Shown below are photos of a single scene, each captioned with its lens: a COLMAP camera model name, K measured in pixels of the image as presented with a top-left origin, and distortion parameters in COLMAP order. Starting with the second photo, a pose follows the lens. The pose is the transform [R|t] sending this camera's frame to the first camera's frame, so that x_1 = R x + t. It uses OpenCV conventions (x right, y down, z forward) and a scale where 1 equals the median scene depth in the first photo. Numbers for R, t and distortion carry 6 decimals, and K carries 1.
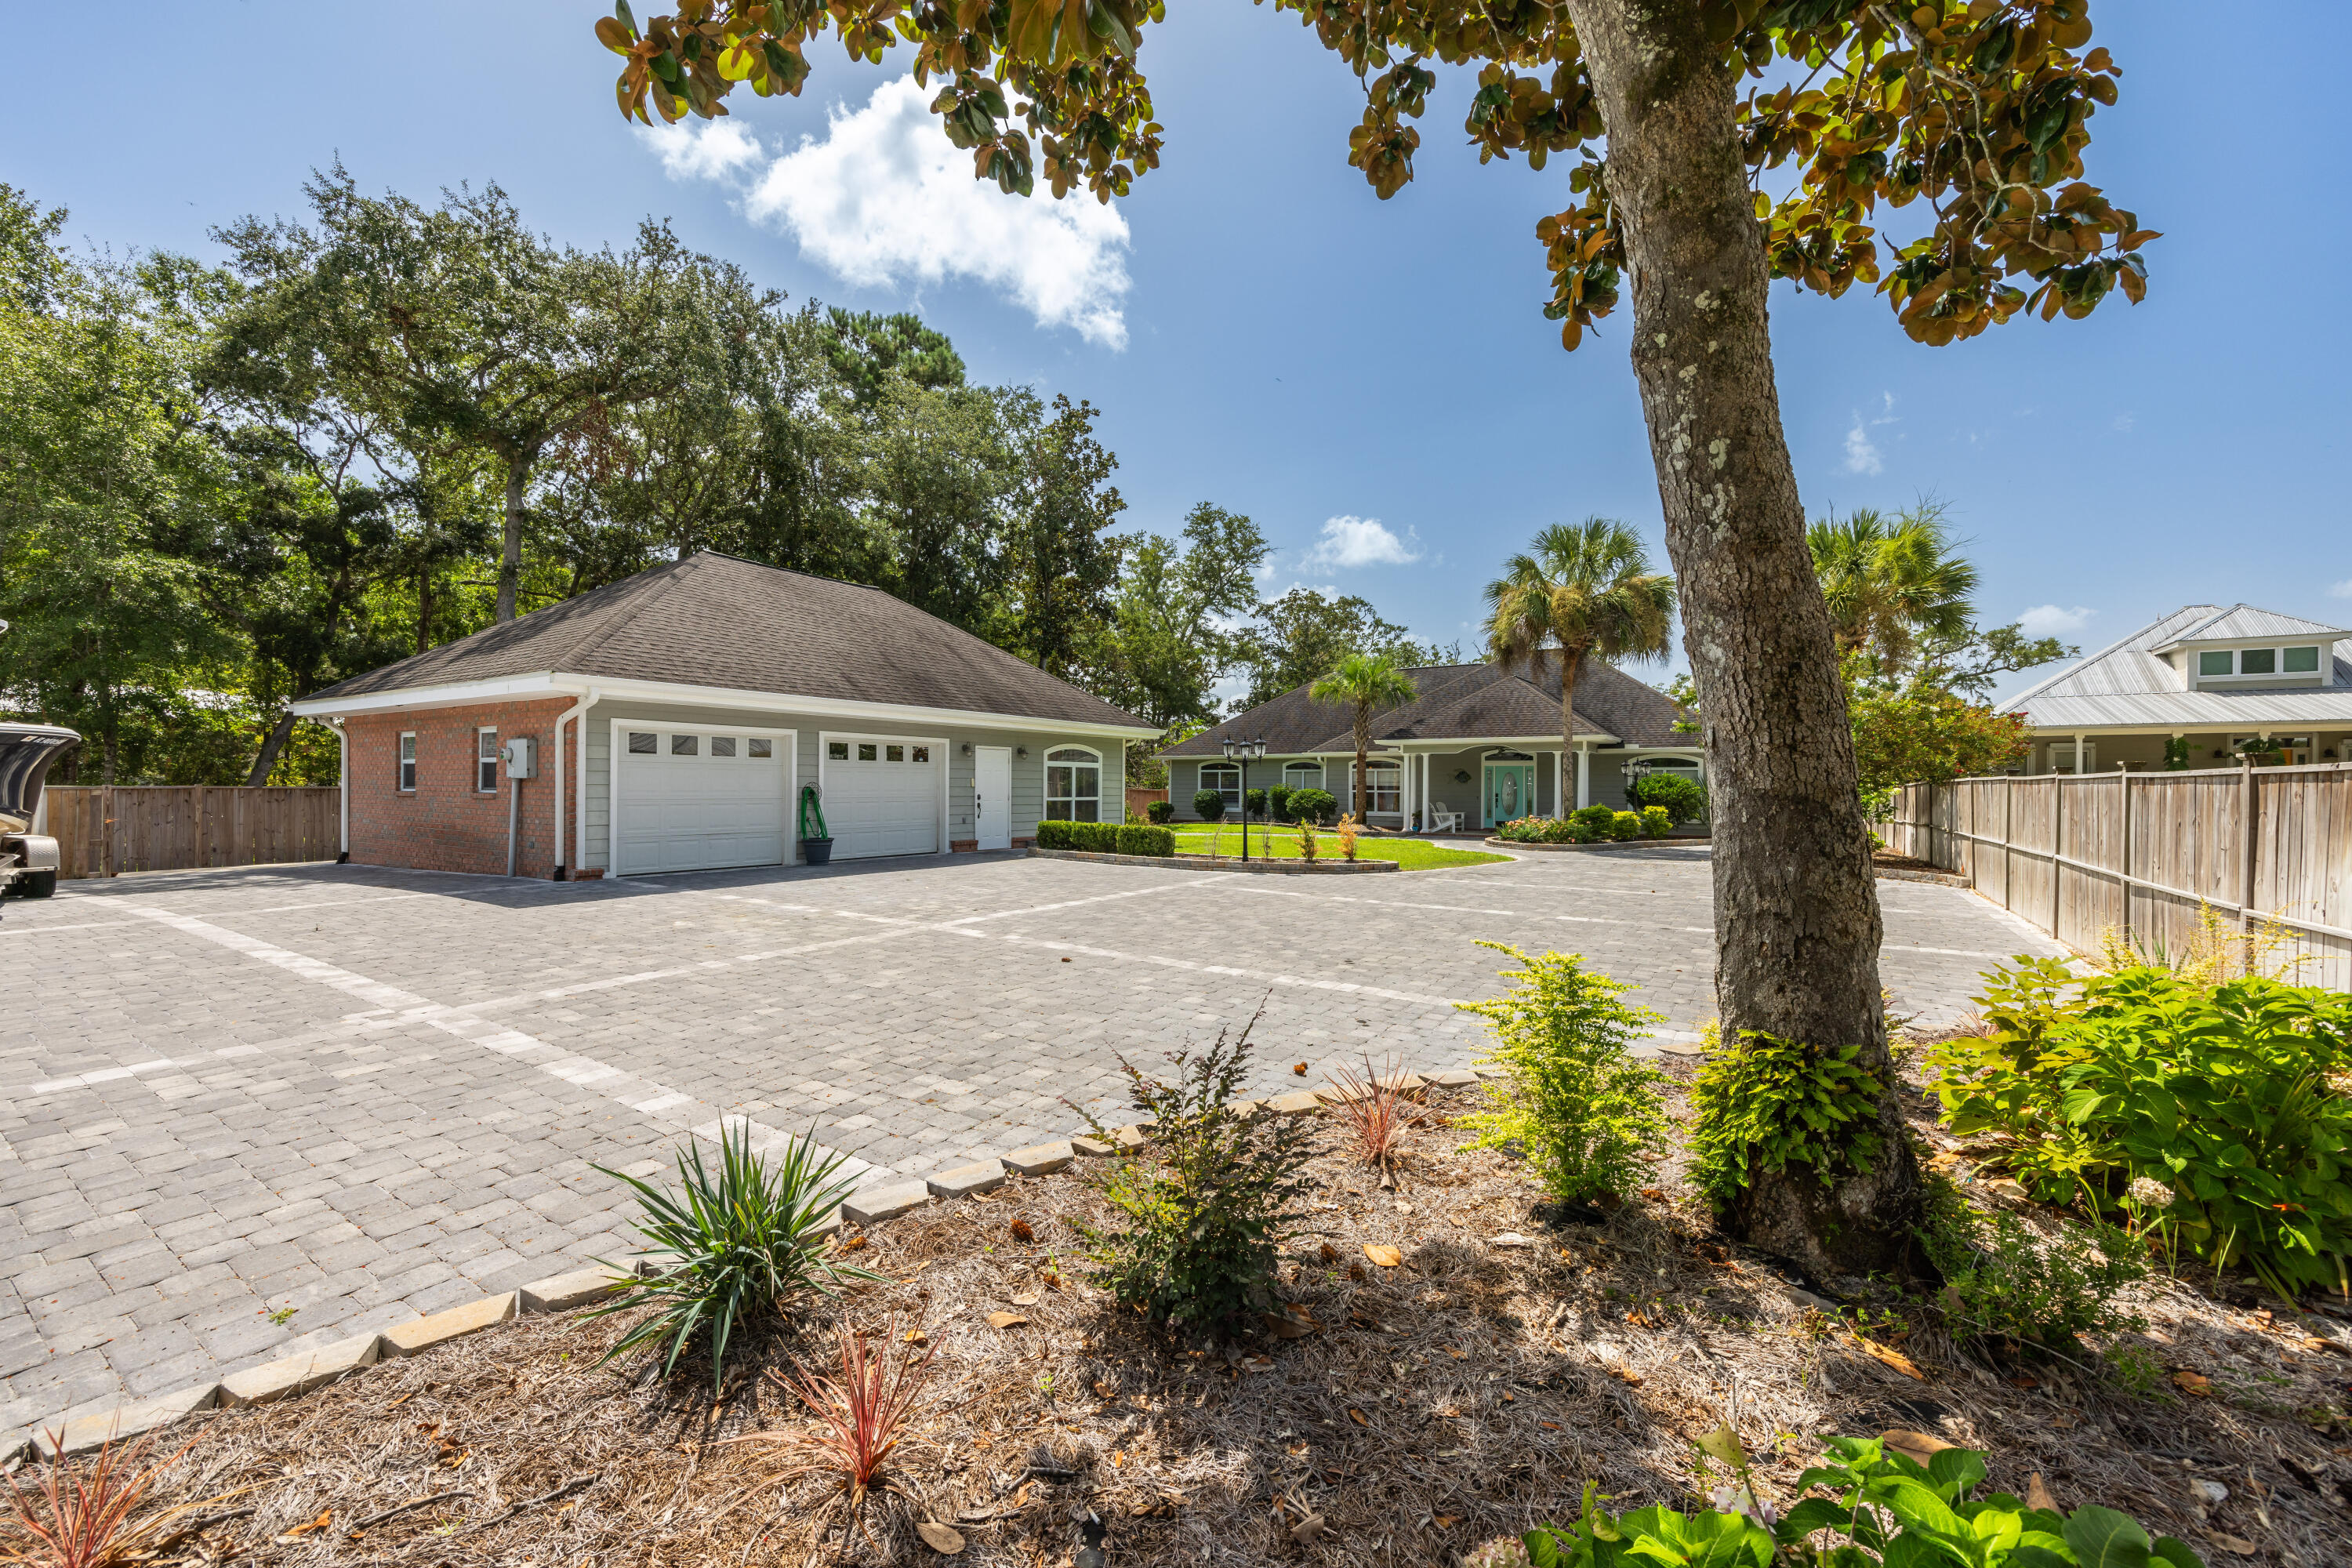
lens RADIAL K [[955.3, 0, 1183.0], [0, 955.3, 786.0], [0, 0, 1]] dist [0.001160, -0.000762]
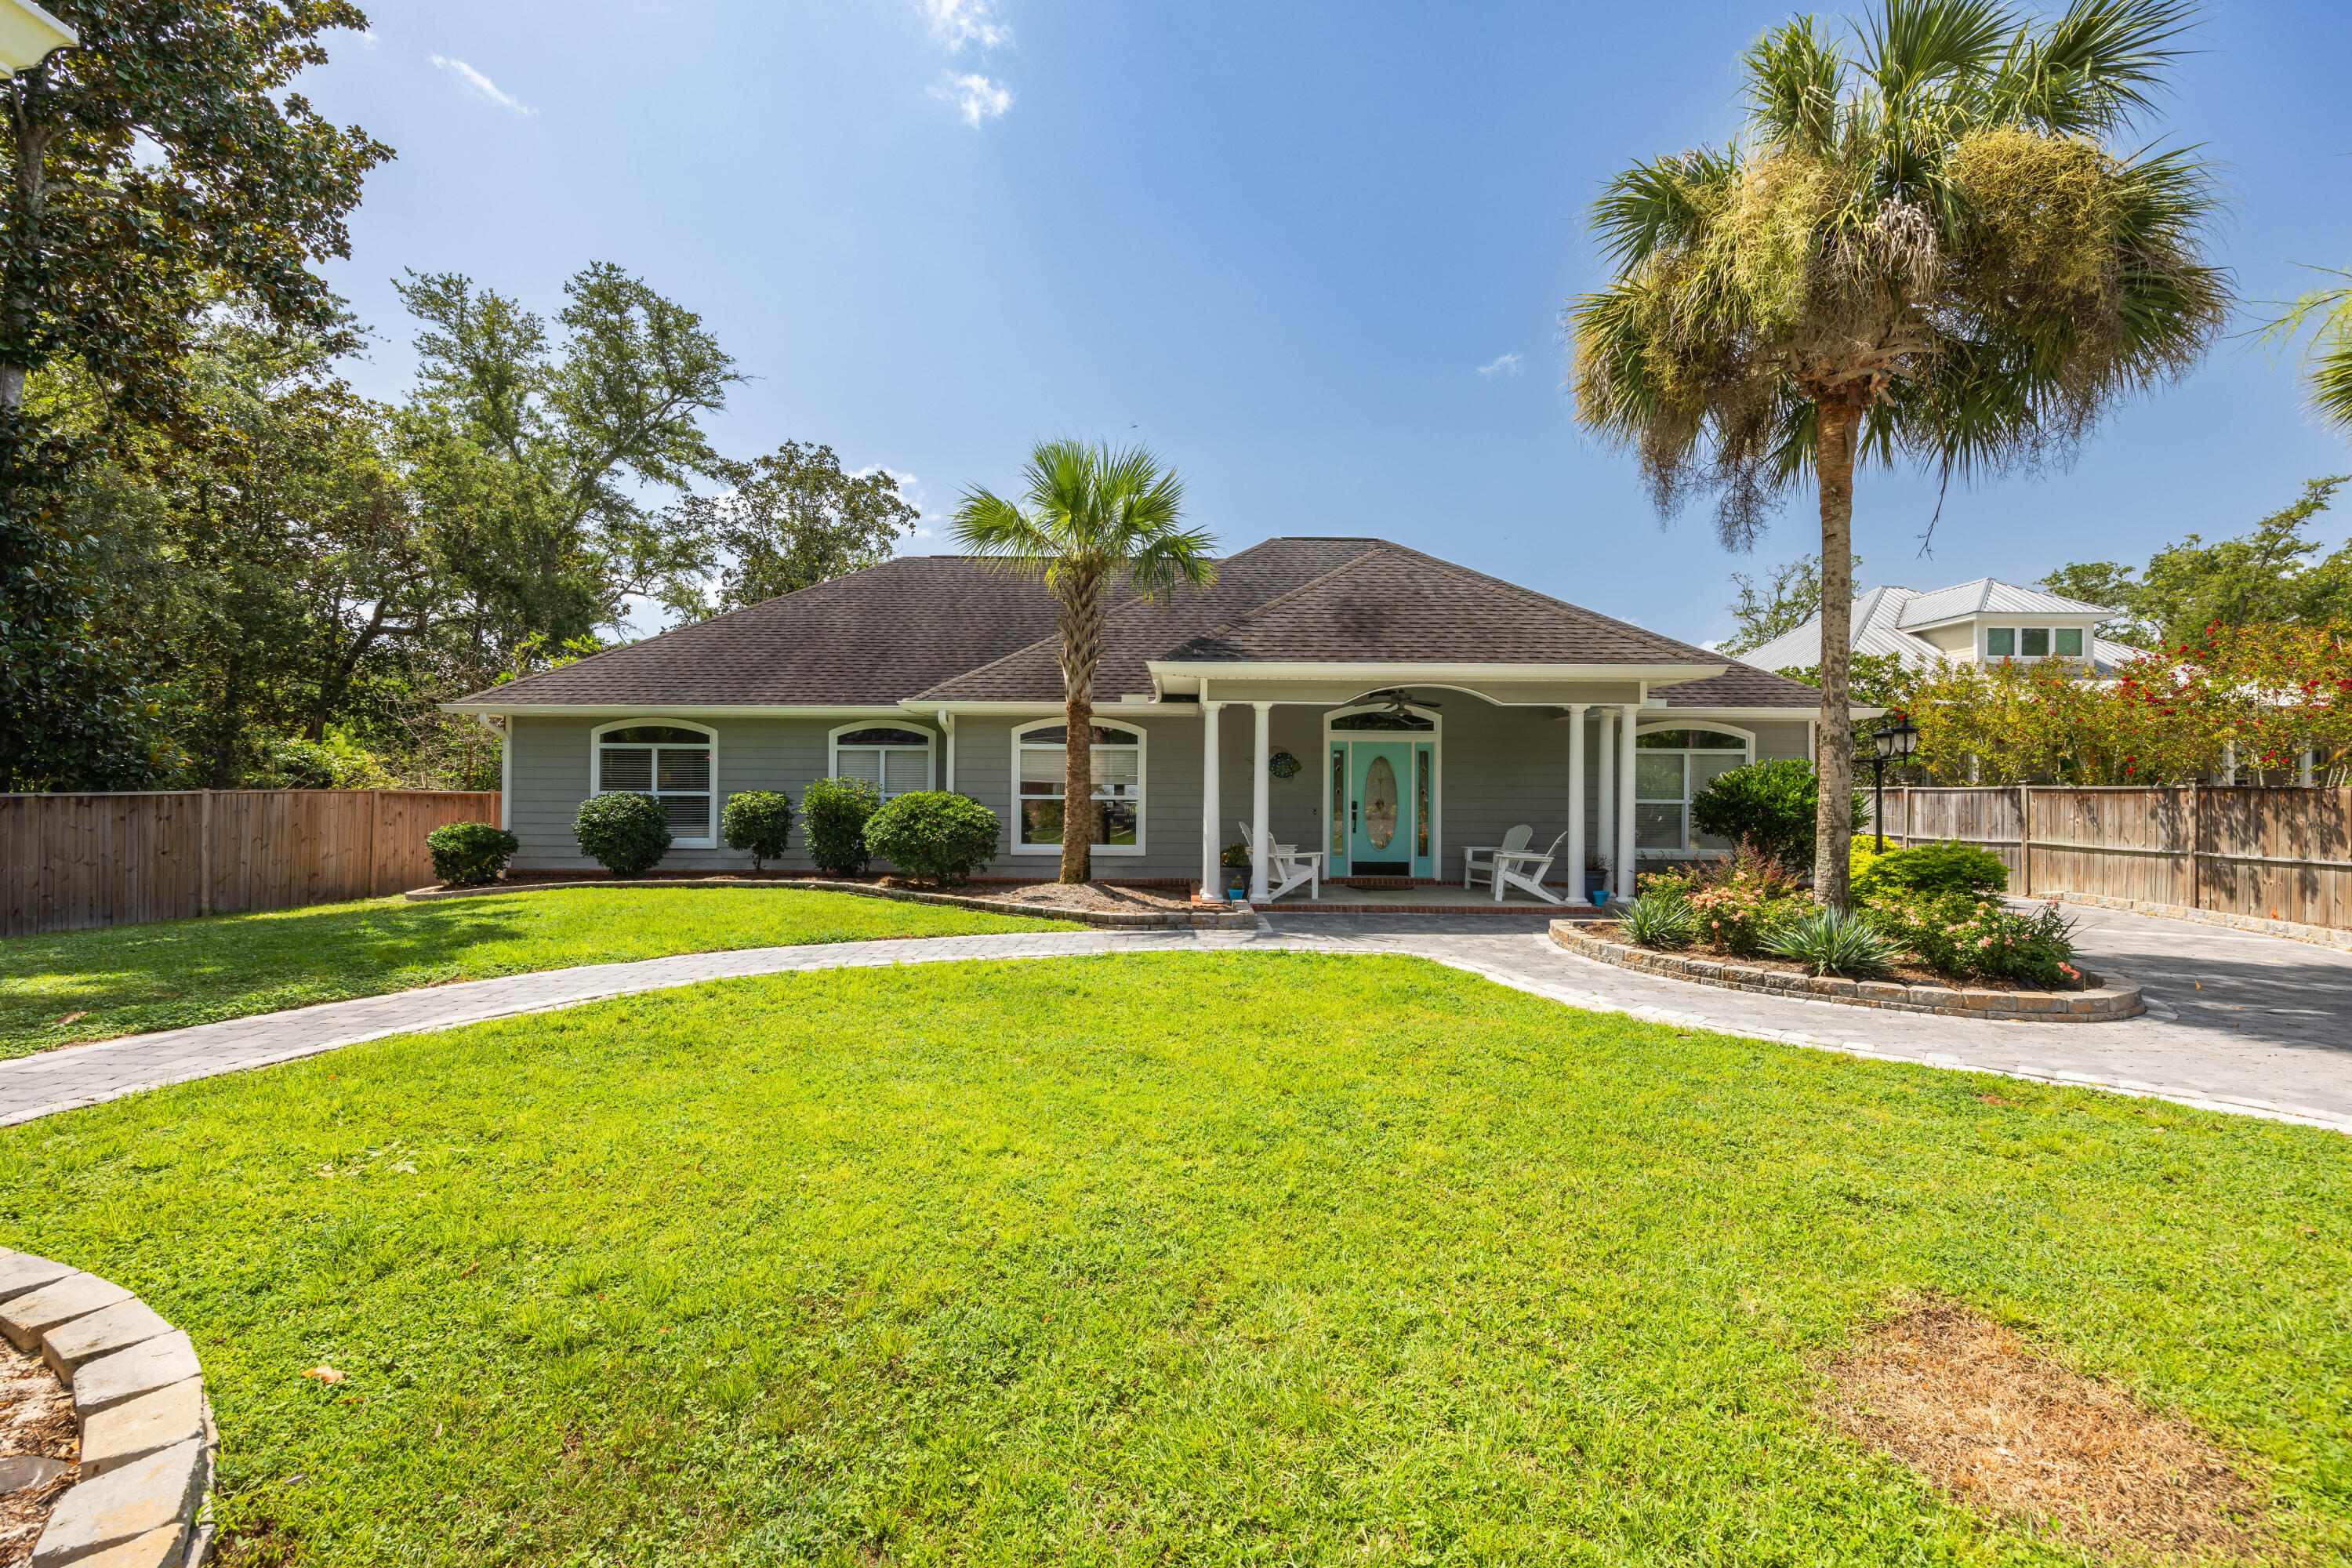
lens RADIAL K [[955.3, 0, 1177.4], [0, 955.3, 784.7], [0, 0, 1]] dist [0.001160, -0.000762]
pose [[0.845823, 0.001257, 0.533462, 0.014580], [-0.001730, 0.999998, 0.000386, -0.000372], [-0.533460, -0.001249, 0.845824, 0.769980]]
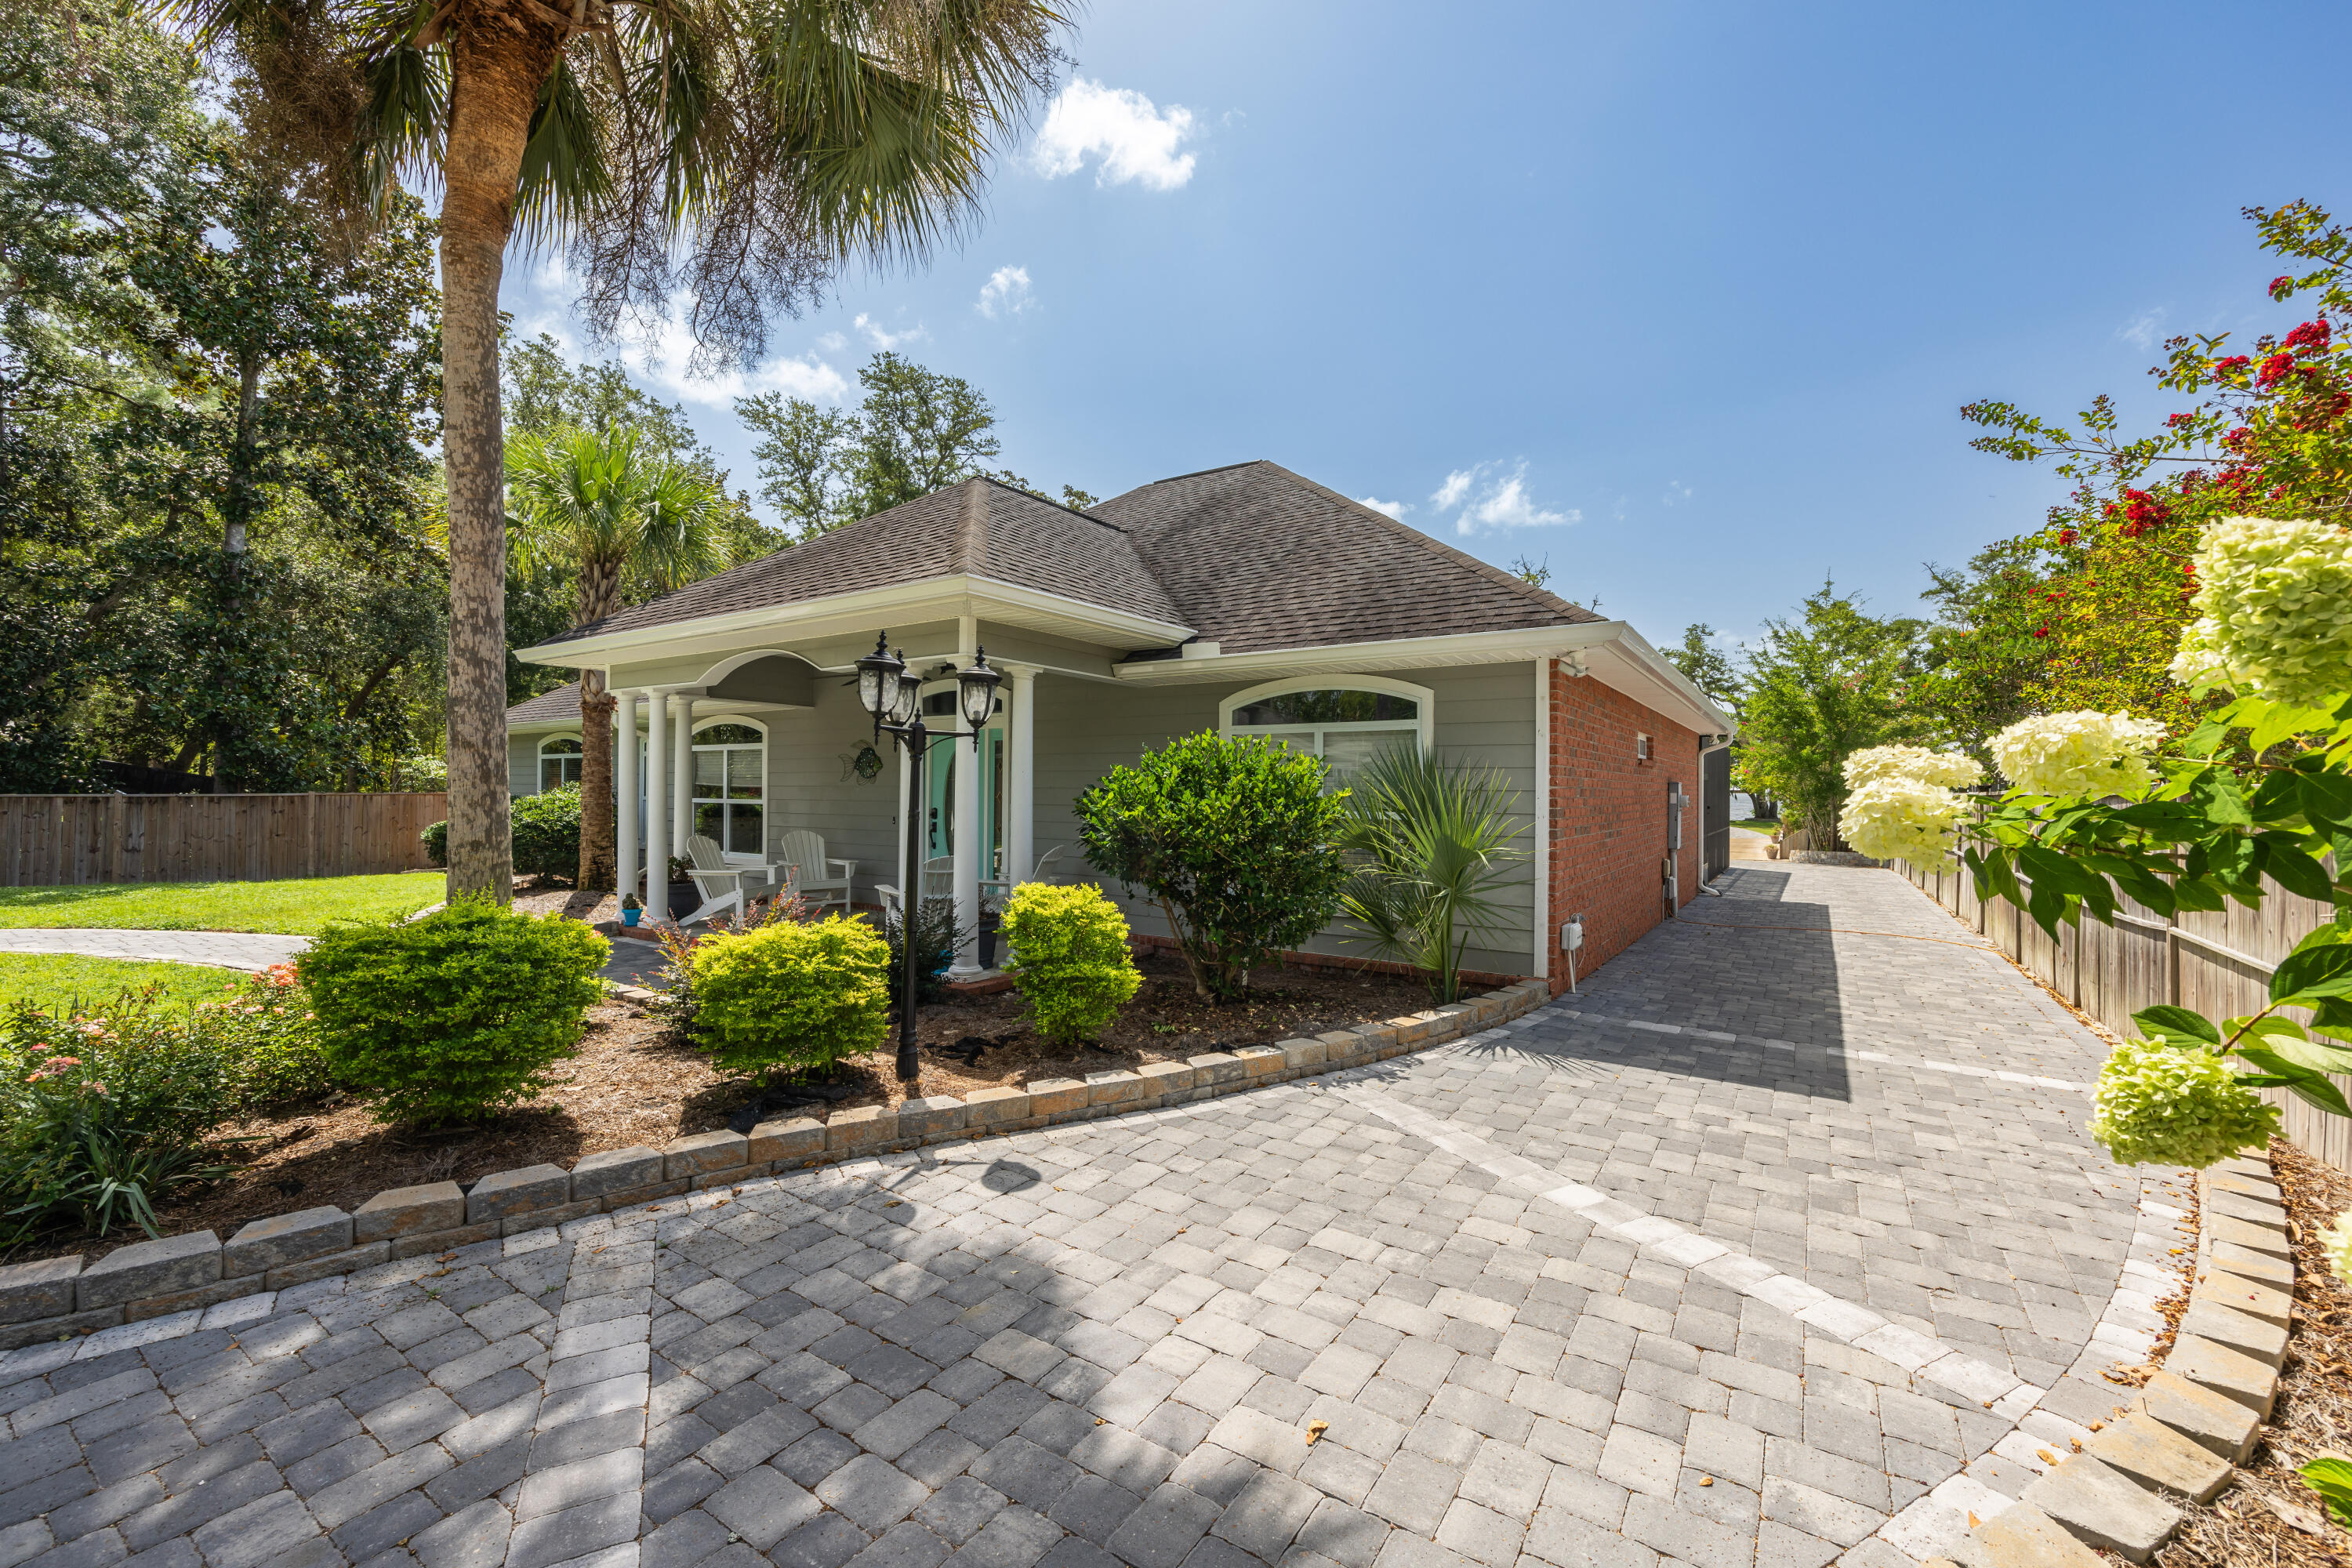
lens RADIAL K [[955.3, 0, 1186.0], [0, 955.3, 782.8], [0, 0, 1]] dist [0.001160, -0.000762]
pose [[0.999871, 0.003232, -0.015726, 0.501338], [-0.003415, 0.999927, -0.011629, 0.002481], [0.015687, 0.011681, 0.999809, 0.757205]]
